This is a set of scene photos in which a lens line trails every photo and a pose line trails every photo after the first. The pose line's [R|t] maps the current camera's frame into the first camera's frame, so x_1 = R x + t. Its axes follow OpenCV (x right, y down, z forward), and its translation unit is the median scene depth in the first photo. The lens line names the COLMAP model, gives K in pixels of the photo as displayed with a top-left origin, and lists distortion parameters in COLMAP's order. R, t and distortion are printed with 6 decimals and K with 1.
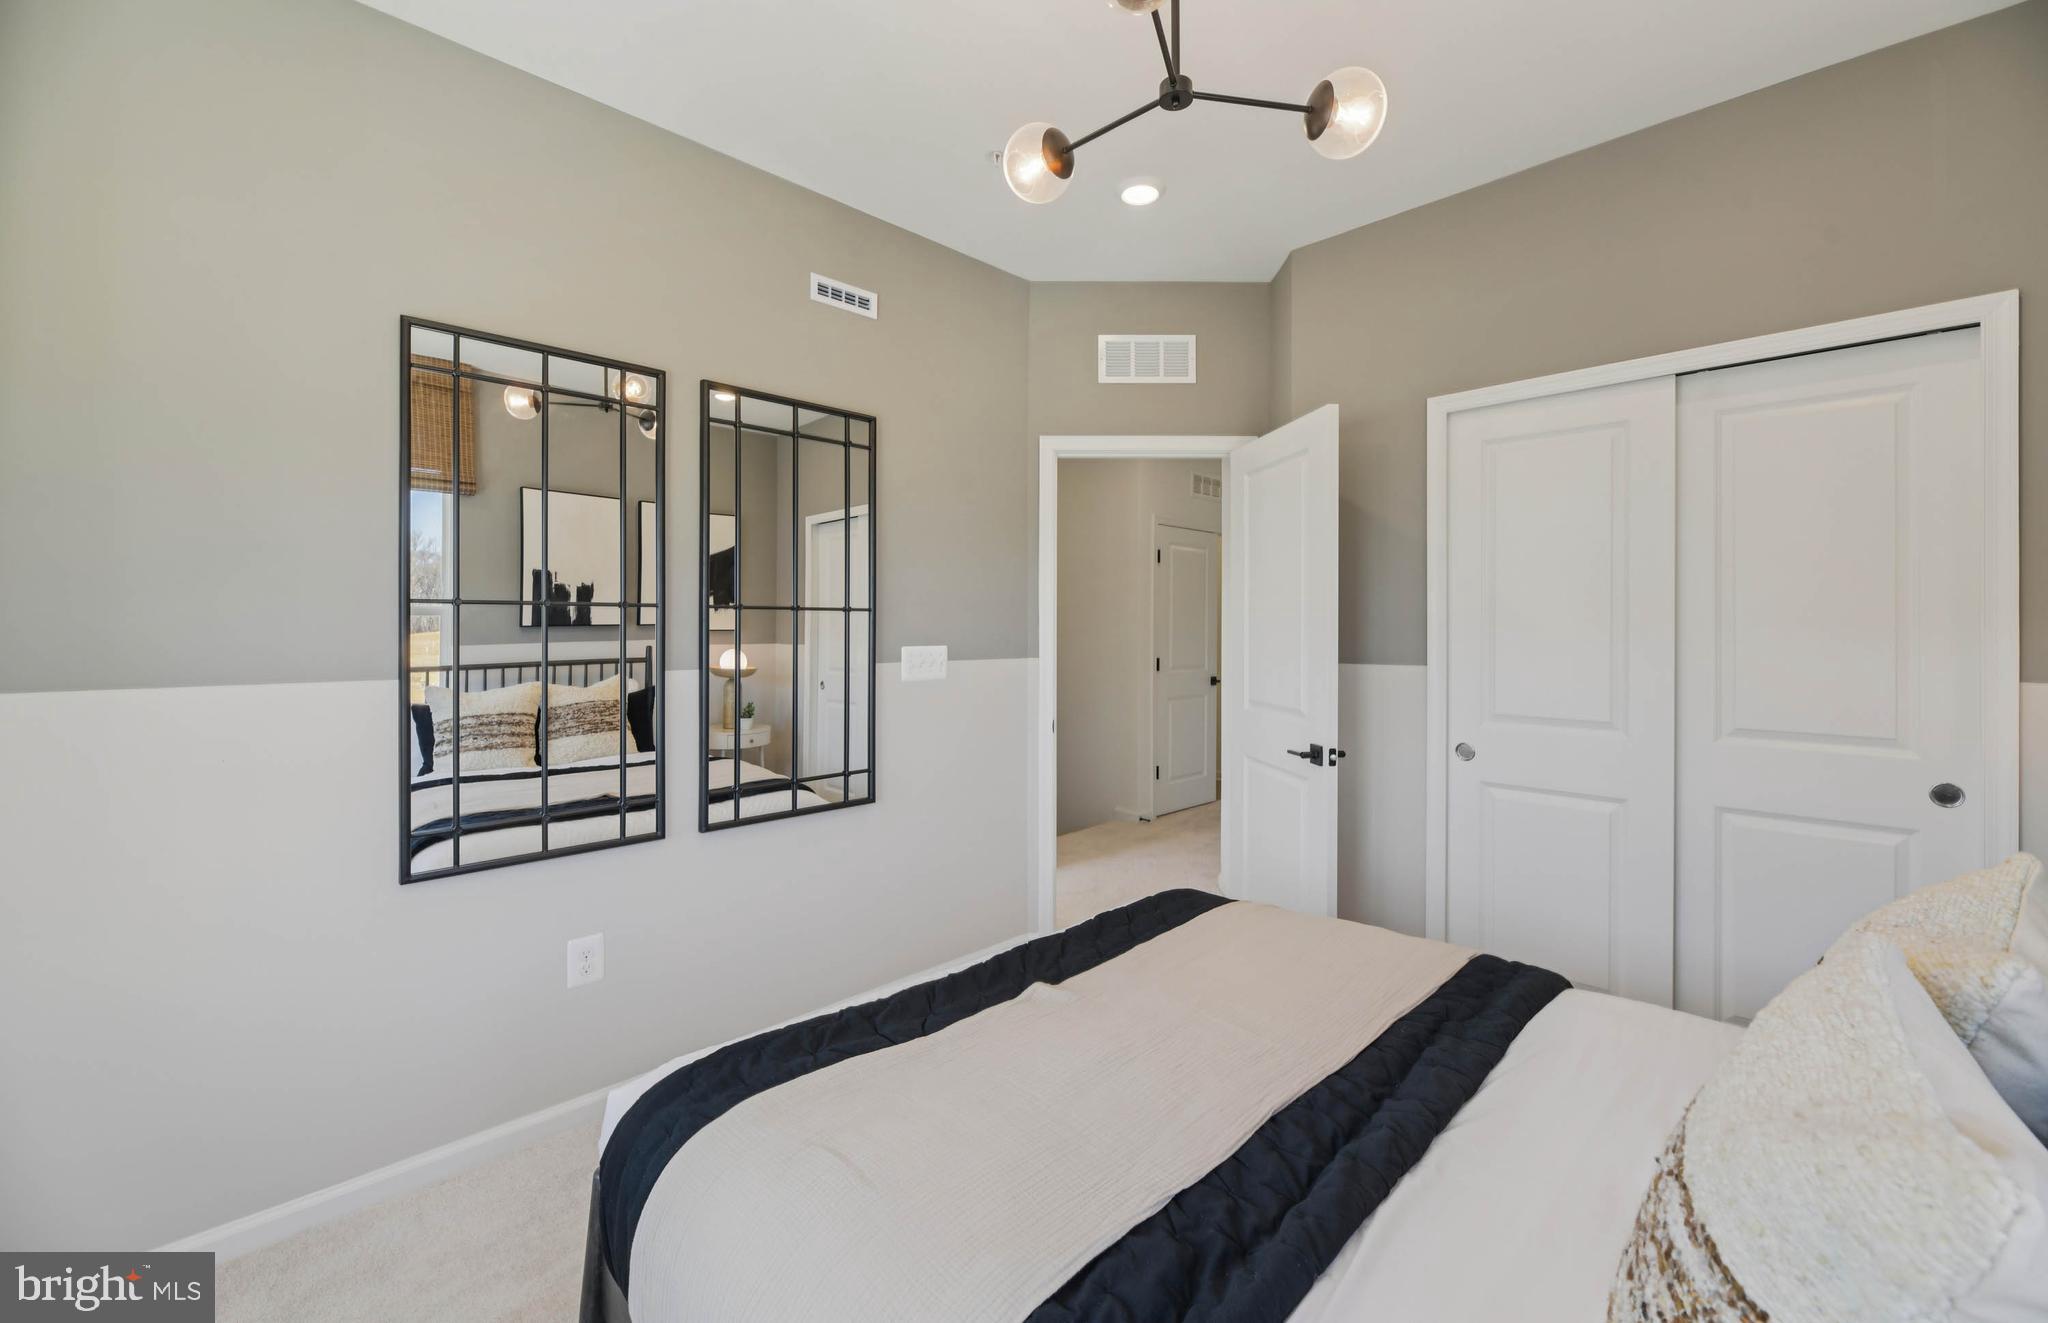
lens RADIAL K [[824.9, 0, 1032.5], [0, 824.9, 627.6], [0, 0, 1]] dist [-0.001167, -0.003070]
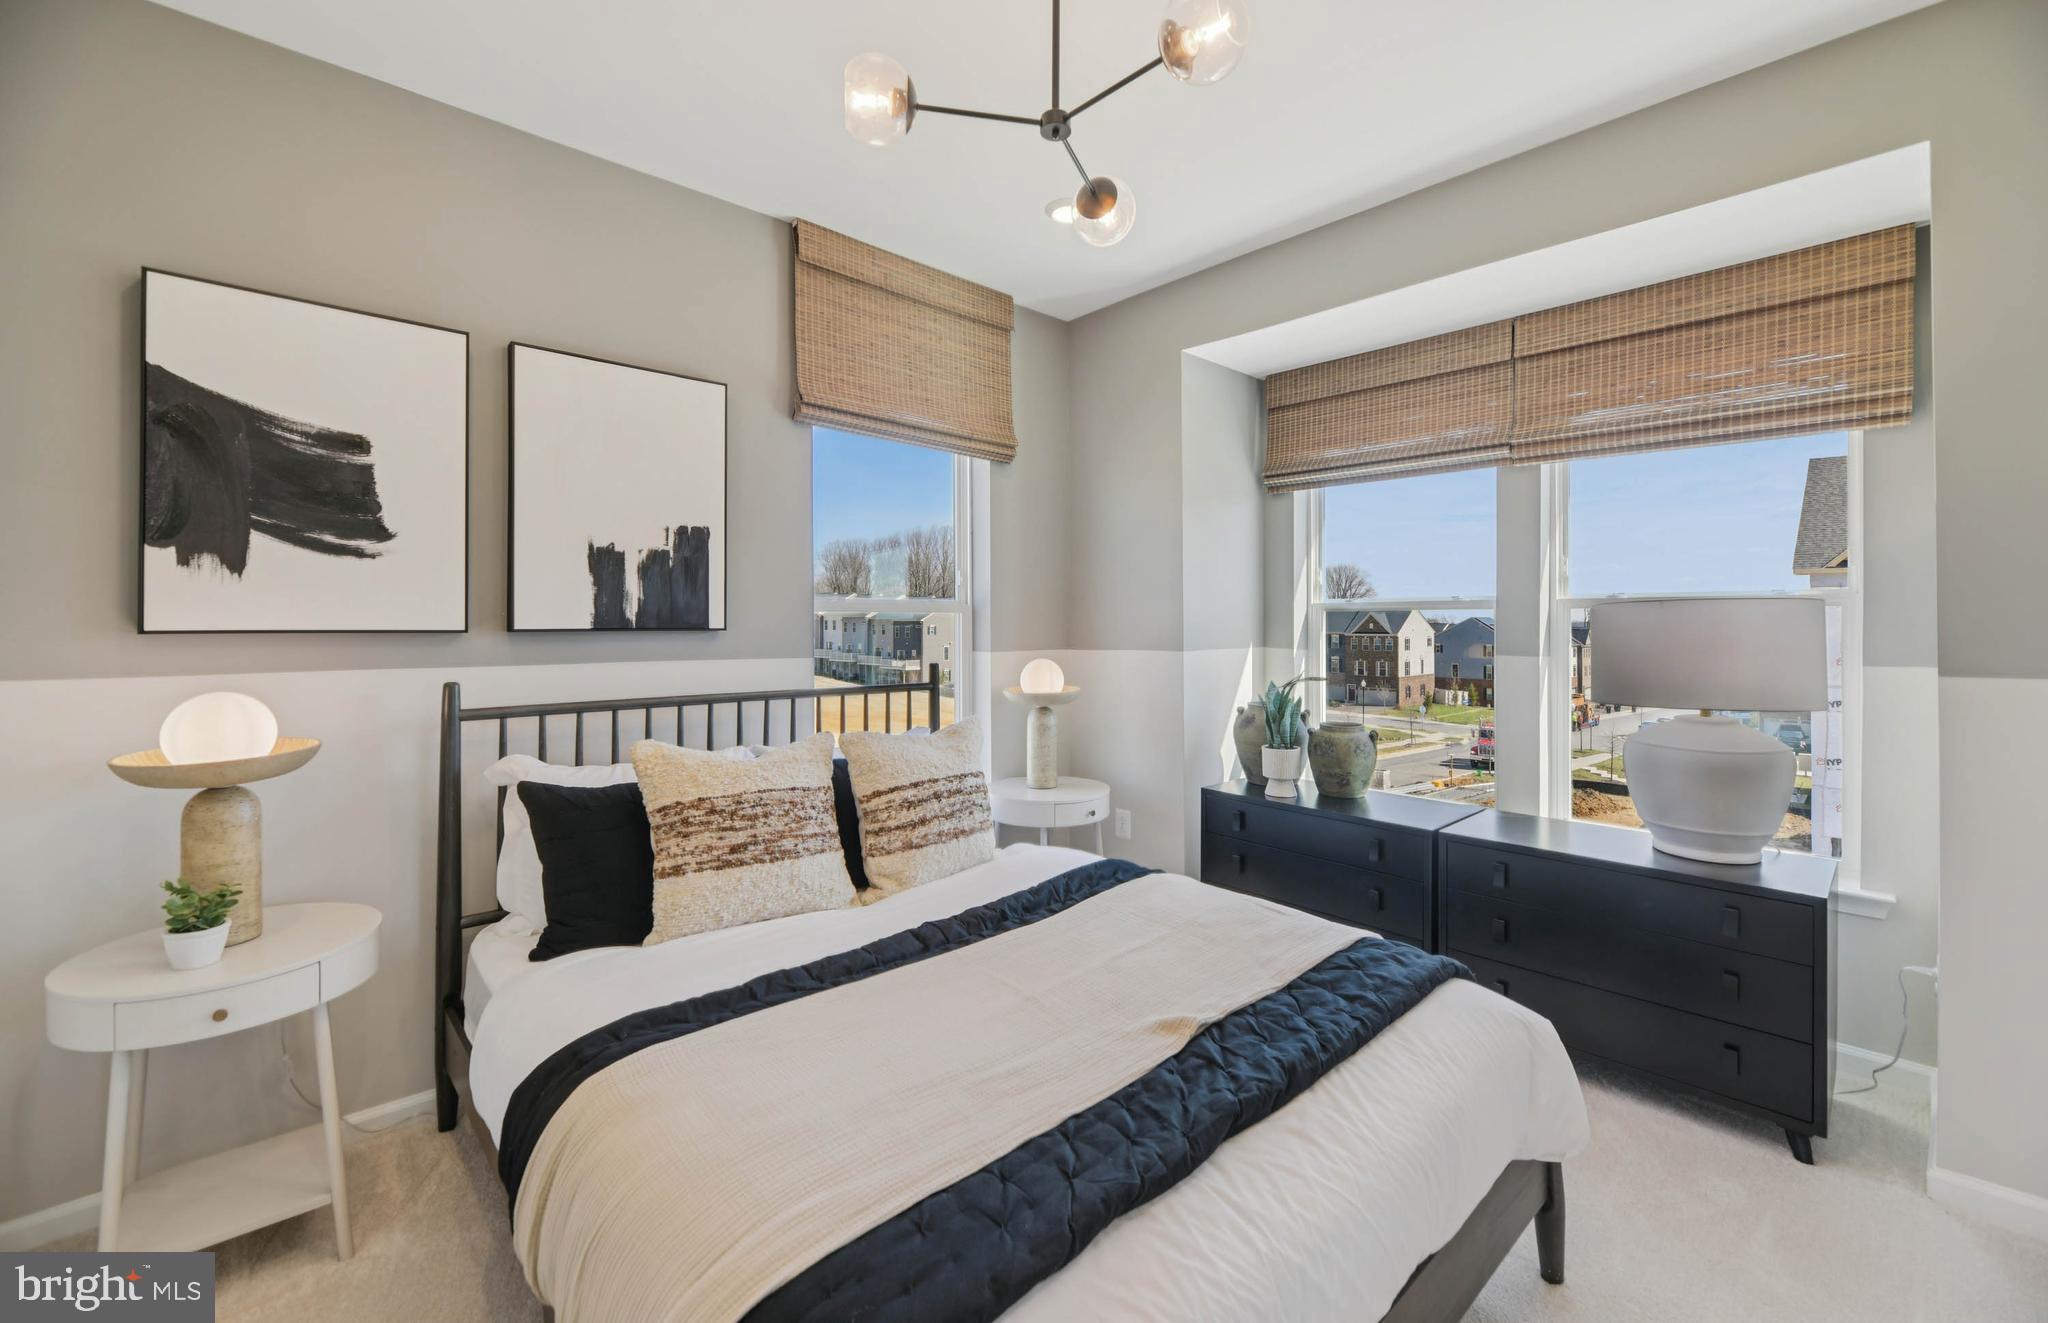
lens RADIAL K [[830.0, 0, 1036.3], [0, 830.0, 626.9], [0, 0, 1]] dist [-0.015018, -0.000133]
pose [[-0.999703, -0.000537, 0.024367, 0.092196], [-0.000425, 0.999989, 0.004597, 0.000811], [-0.024369, 0.004586, -0.999693, 1.123795]]
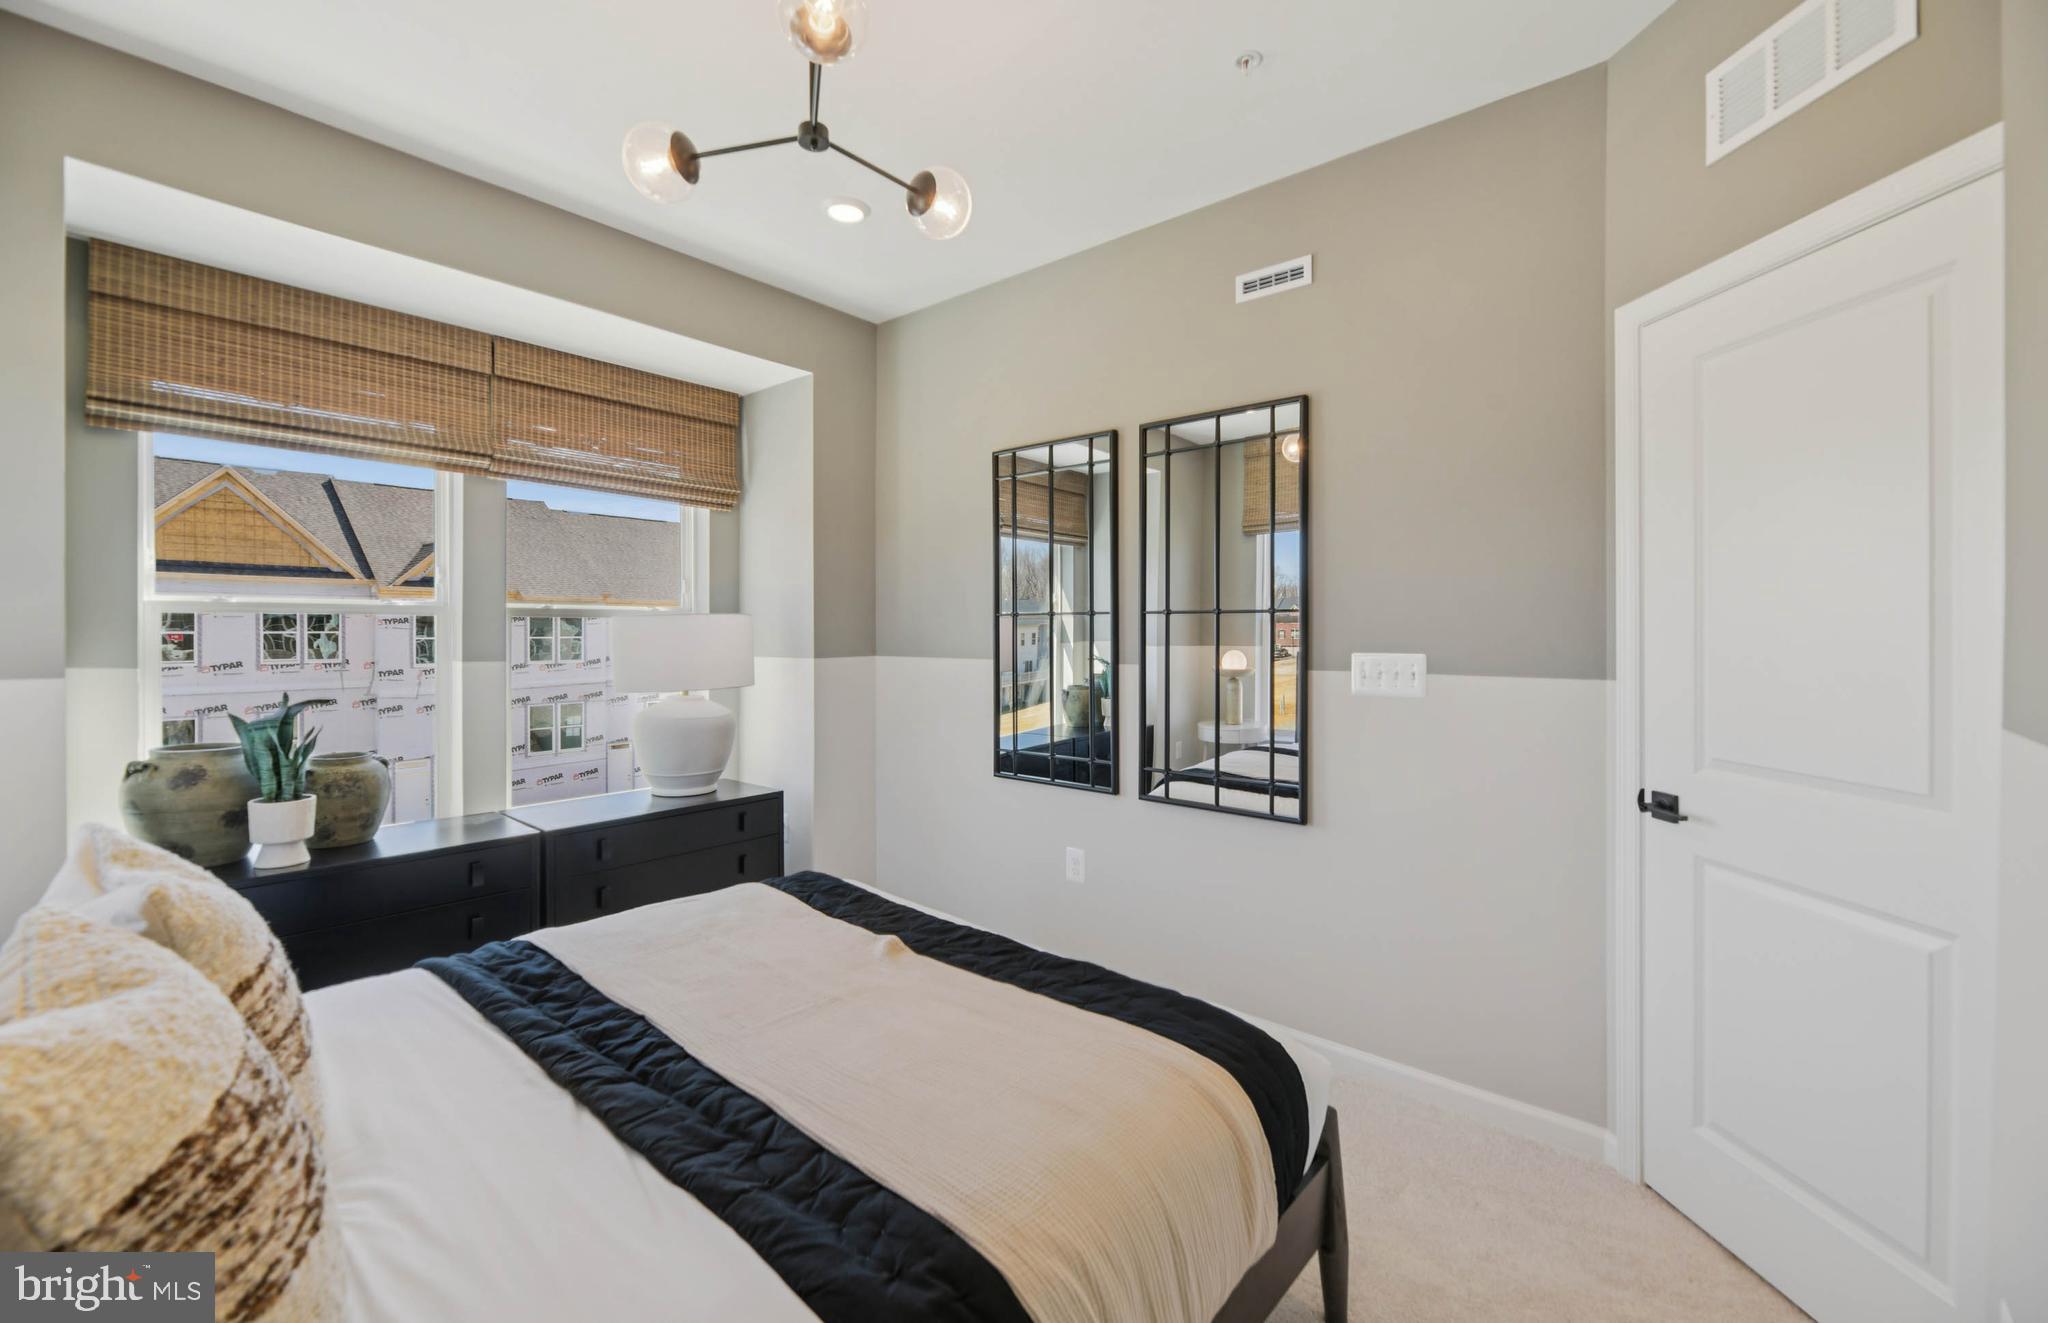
lens RADIAL K [[823.9, 0, 1034.7], [0, 823.9, 639.1], [0, 0, 1]] dist [-0.000716, -0.003066]
pose [[0.094783, 0.008429, -0.995462, 0.693099], [-0.001680, 0.999964, 0.008307, 0.002728], [0.995497, 0.000885, 0.094794, 0.642852]]
